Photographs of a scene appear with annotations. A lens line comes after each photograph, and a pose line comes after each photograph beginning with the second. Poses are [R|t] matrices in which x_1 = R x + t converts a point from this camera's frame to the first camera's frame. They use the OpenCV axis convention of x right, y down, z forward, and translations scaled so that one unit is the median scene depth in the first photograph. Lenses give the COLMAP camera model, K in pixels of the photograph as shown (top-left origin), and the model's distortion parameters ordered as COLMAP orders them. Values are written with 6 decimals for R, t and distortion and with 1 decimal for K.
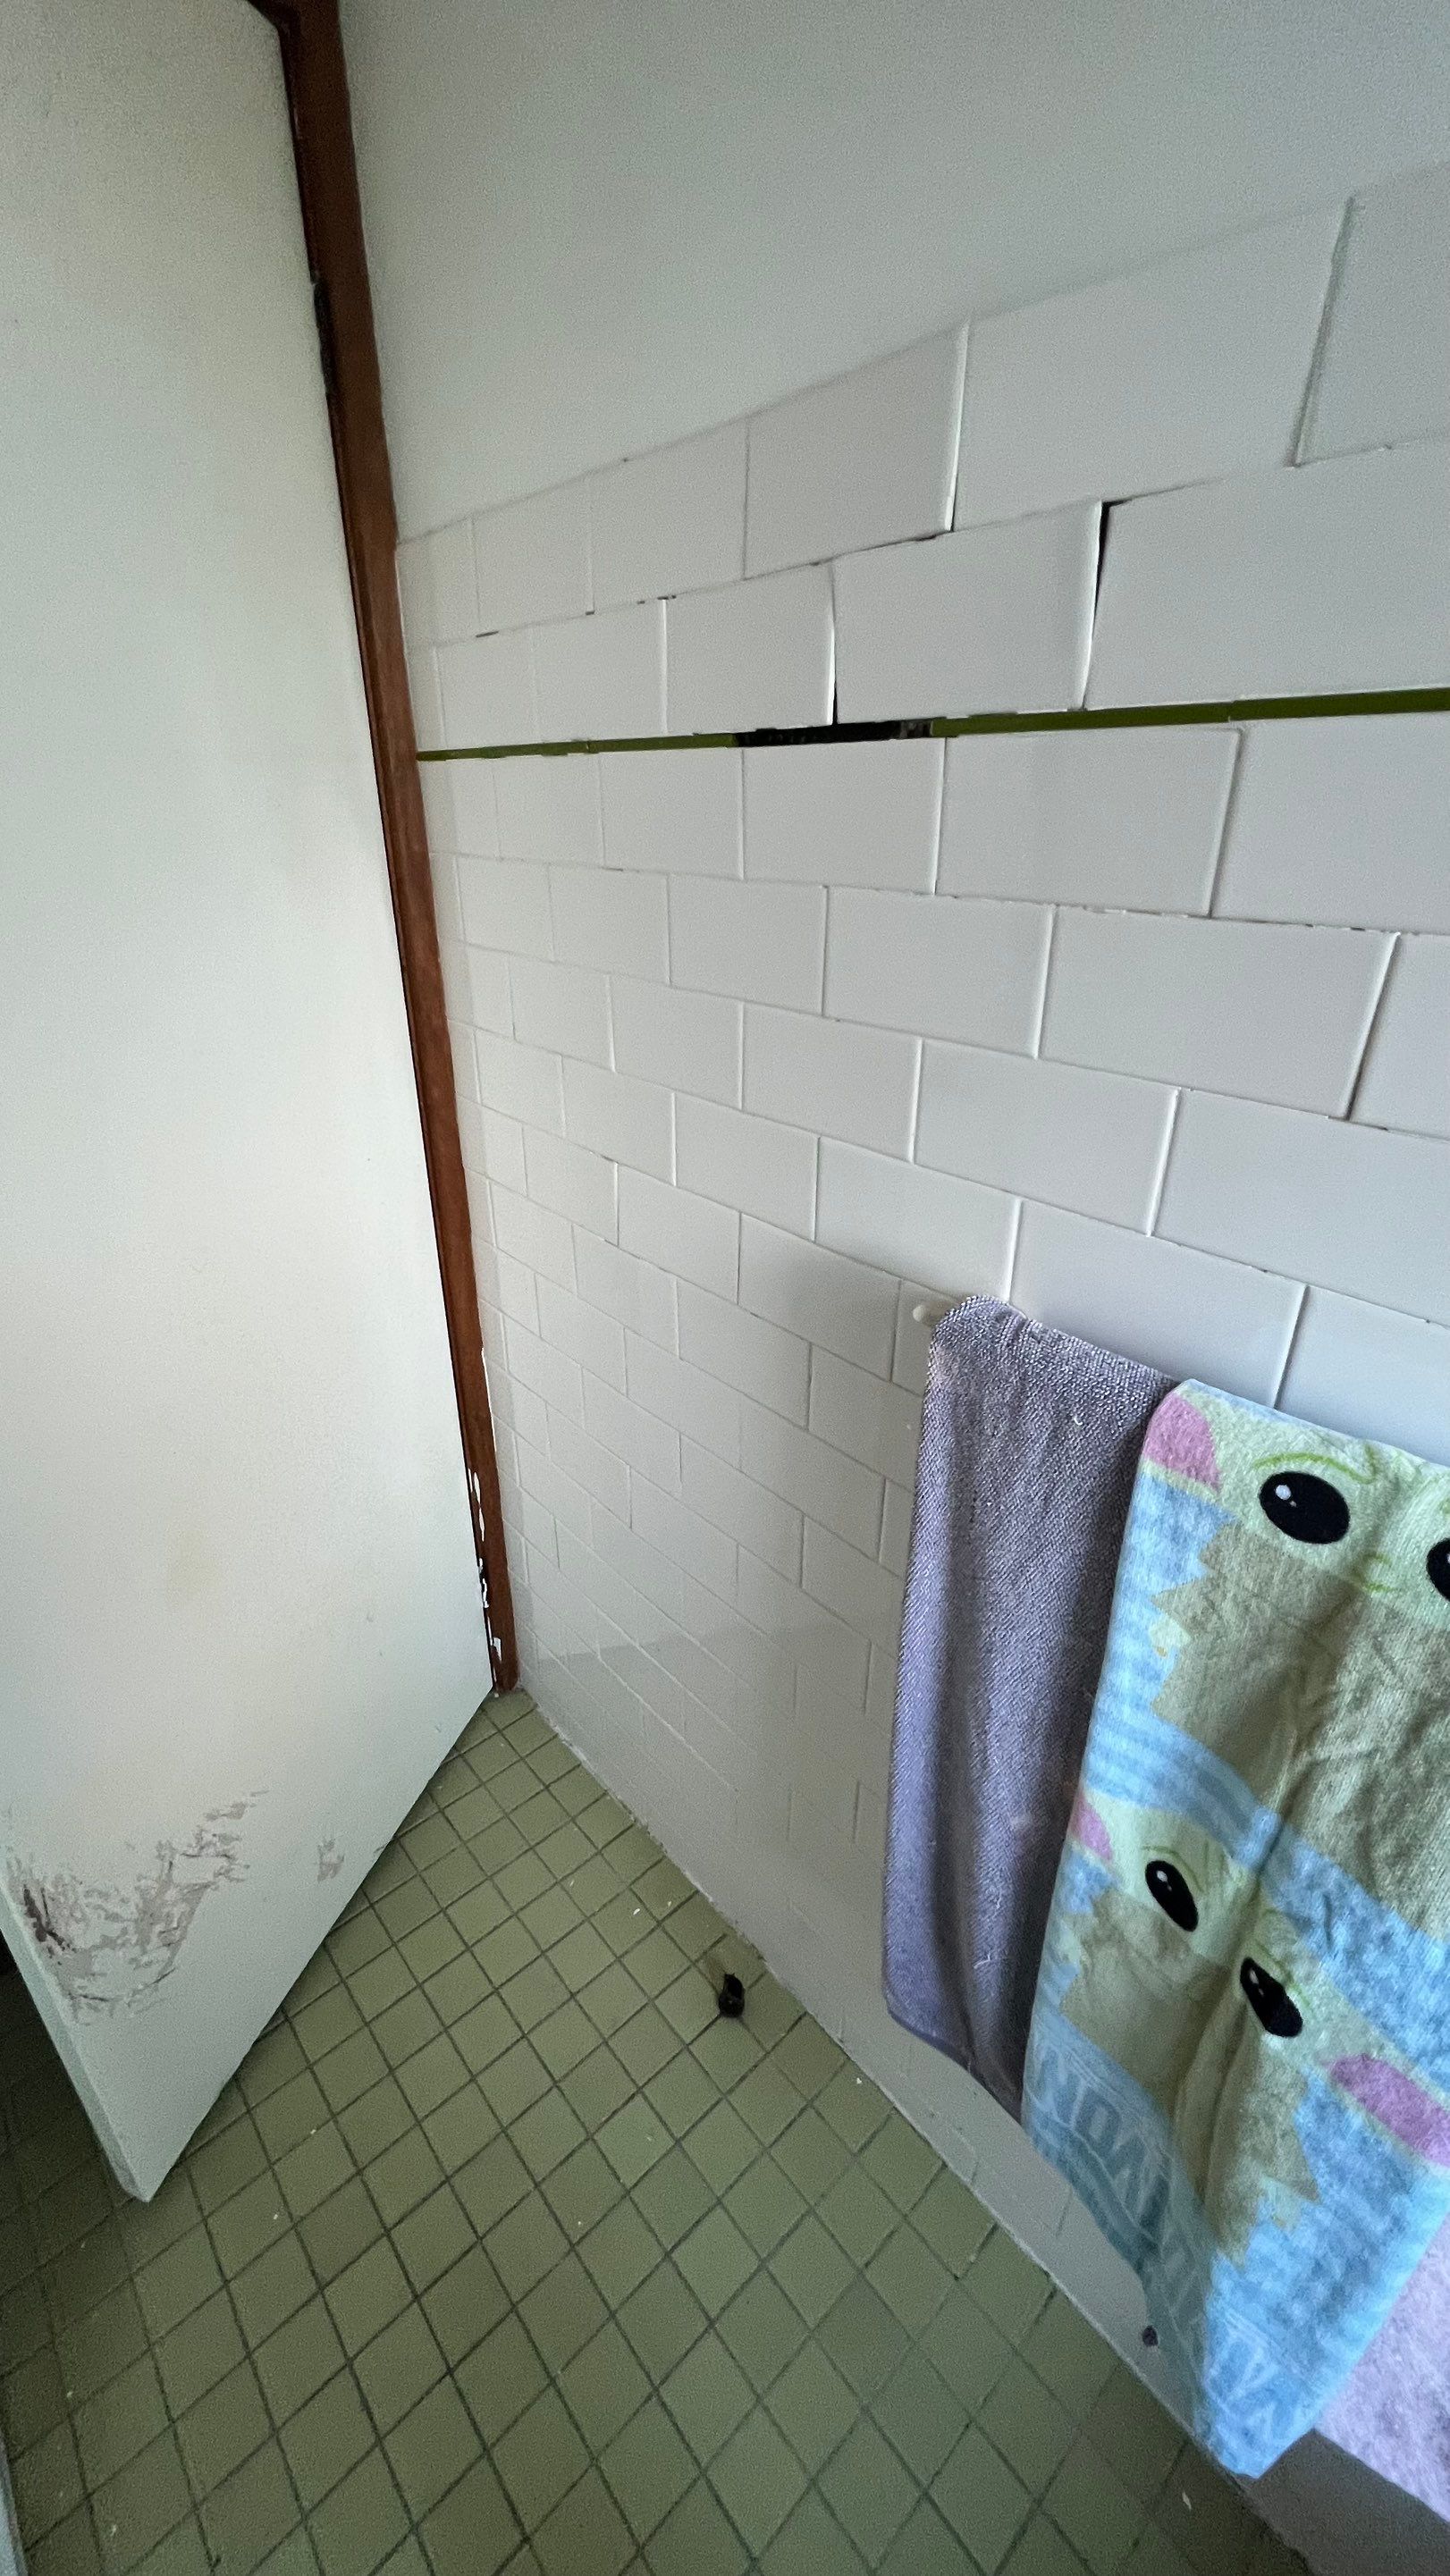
lens RADIAL K [[1028.6, 0, 729.1], [0, 1028.6, 1284.5], [0, 0, 1]] dist [-0.001735, -0.000277]
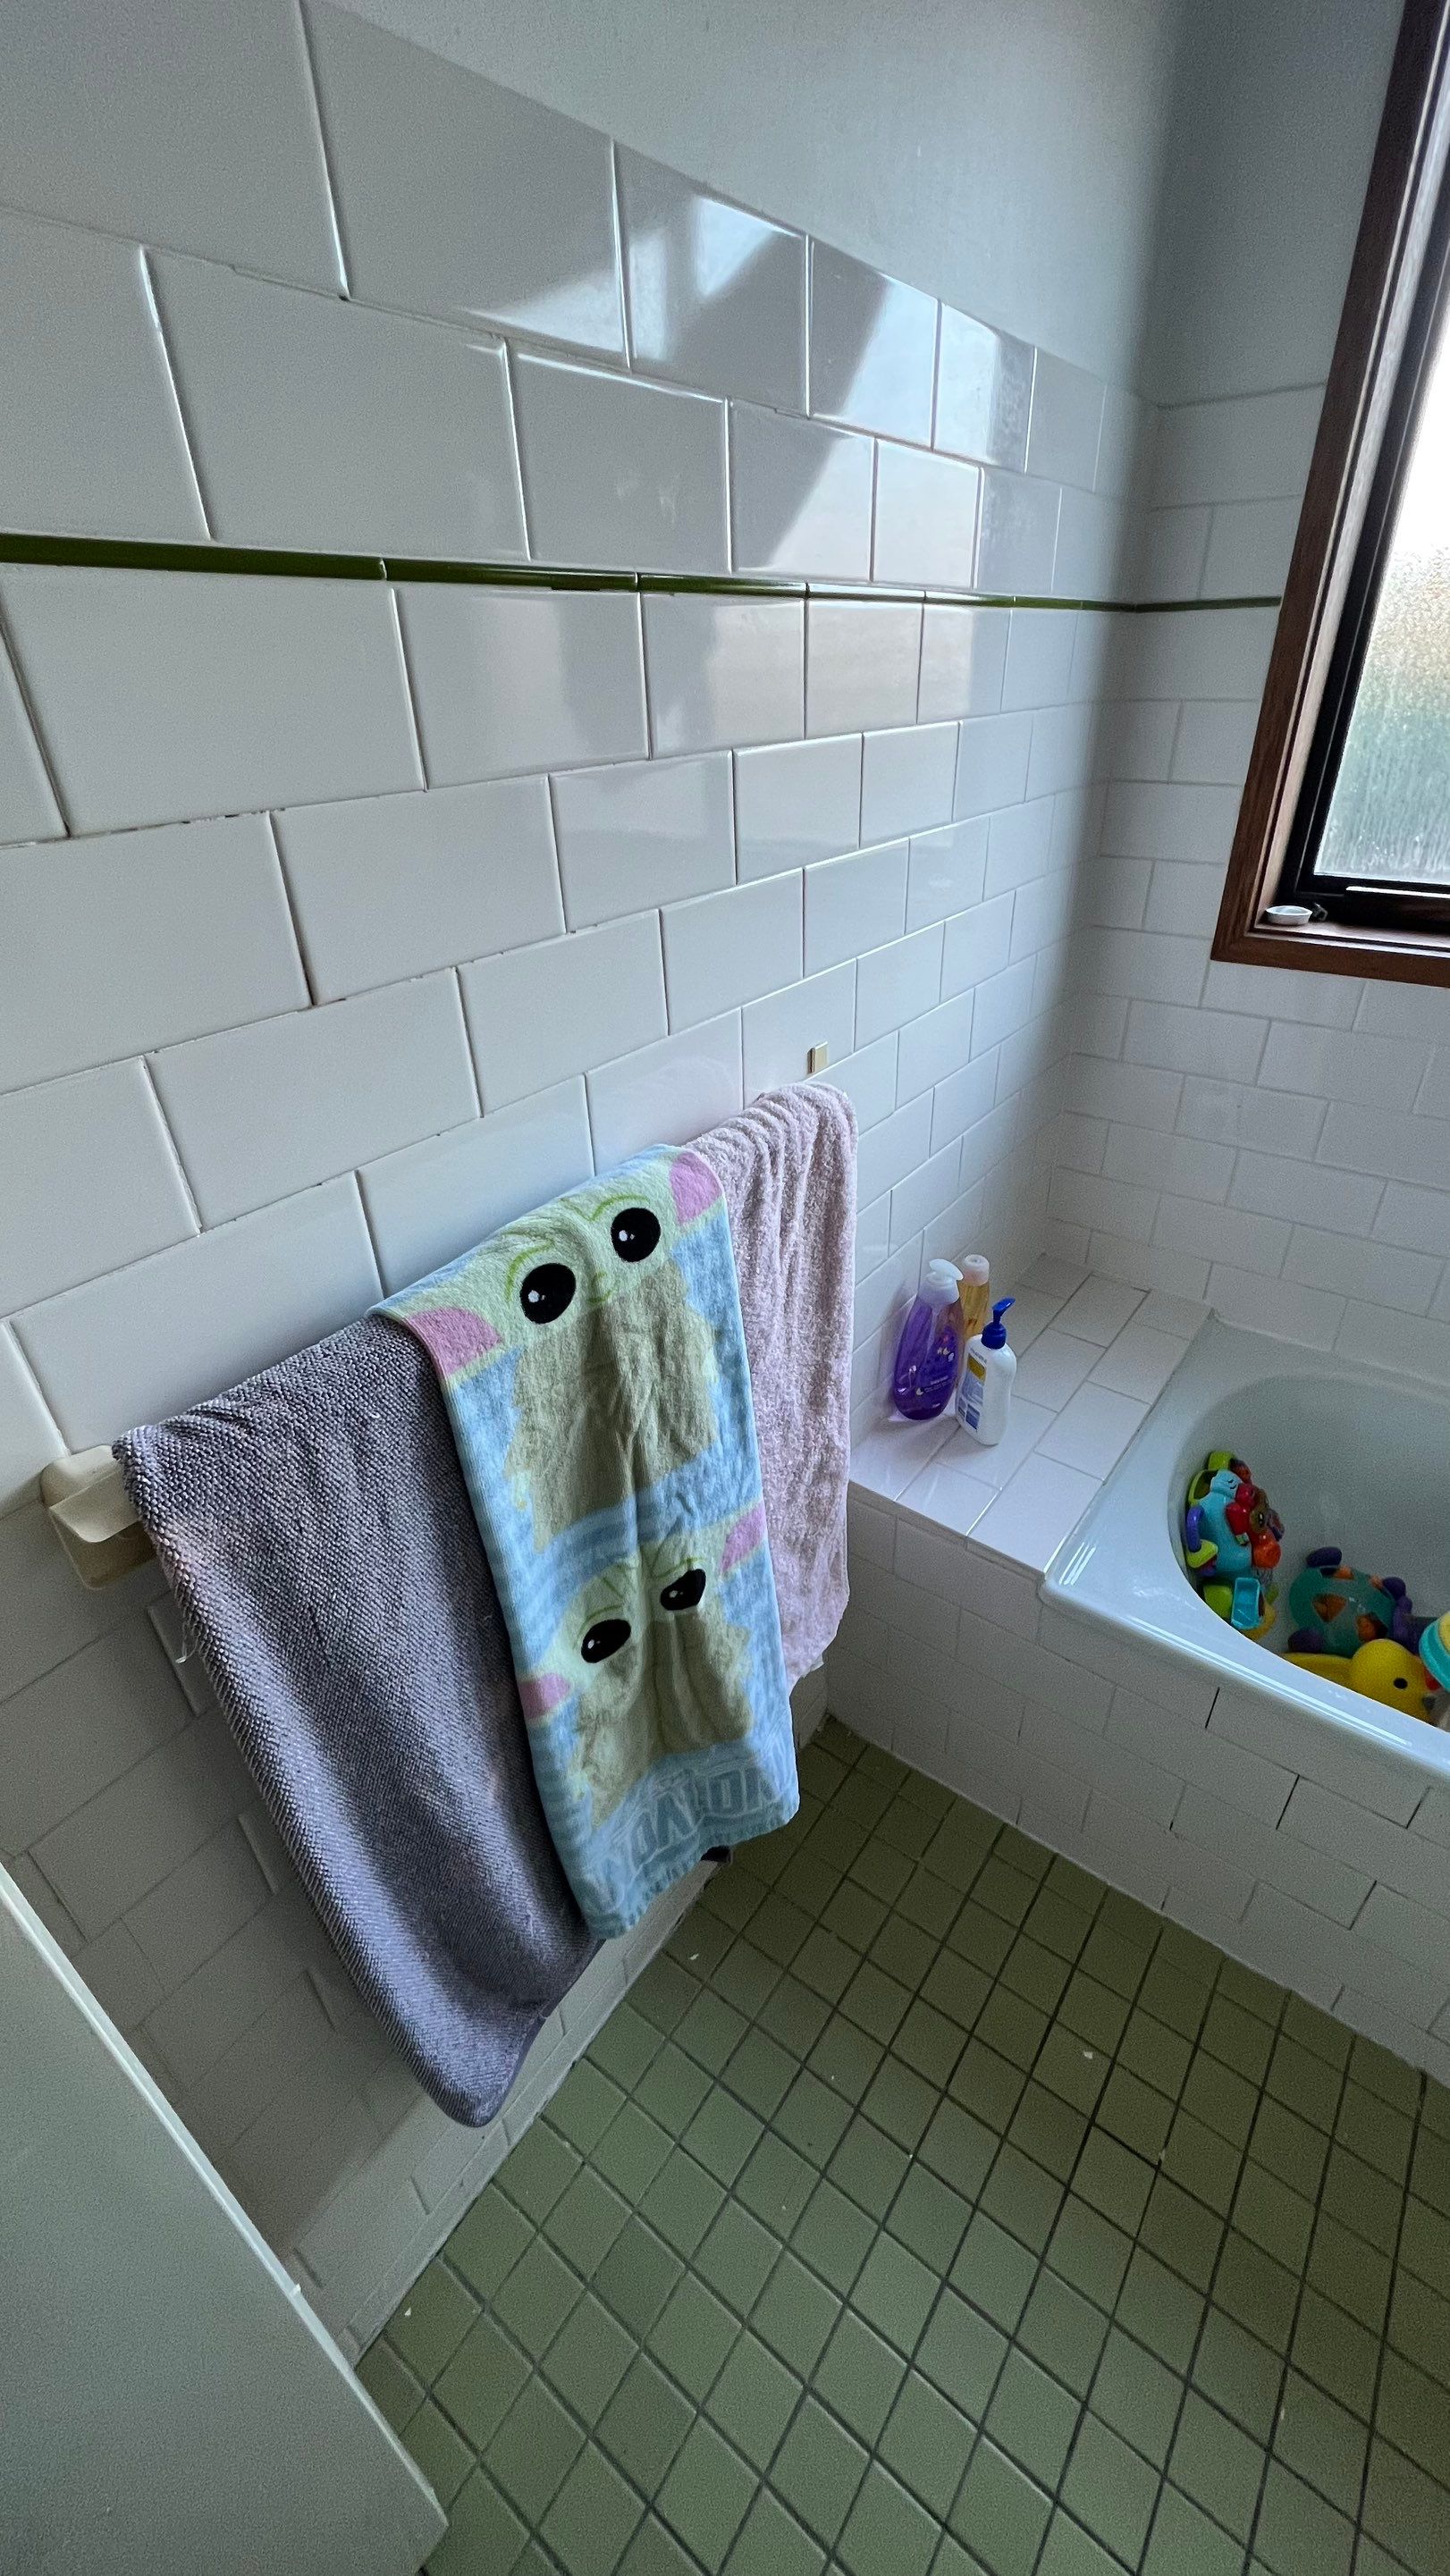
lens RADIAL K [[1028.6, 0, 730.8], [0, 1028.6, 1281.4], [0, 0, 1]] dist [-0.001735, -0.000277]
pose [[-0.208814, -0.500058, 0.840439, -0.420733], [0.440930, 0.718937, 0.537318, -0.298829], [-0.872913, 0.482775, 0.070367, 0.645267]]
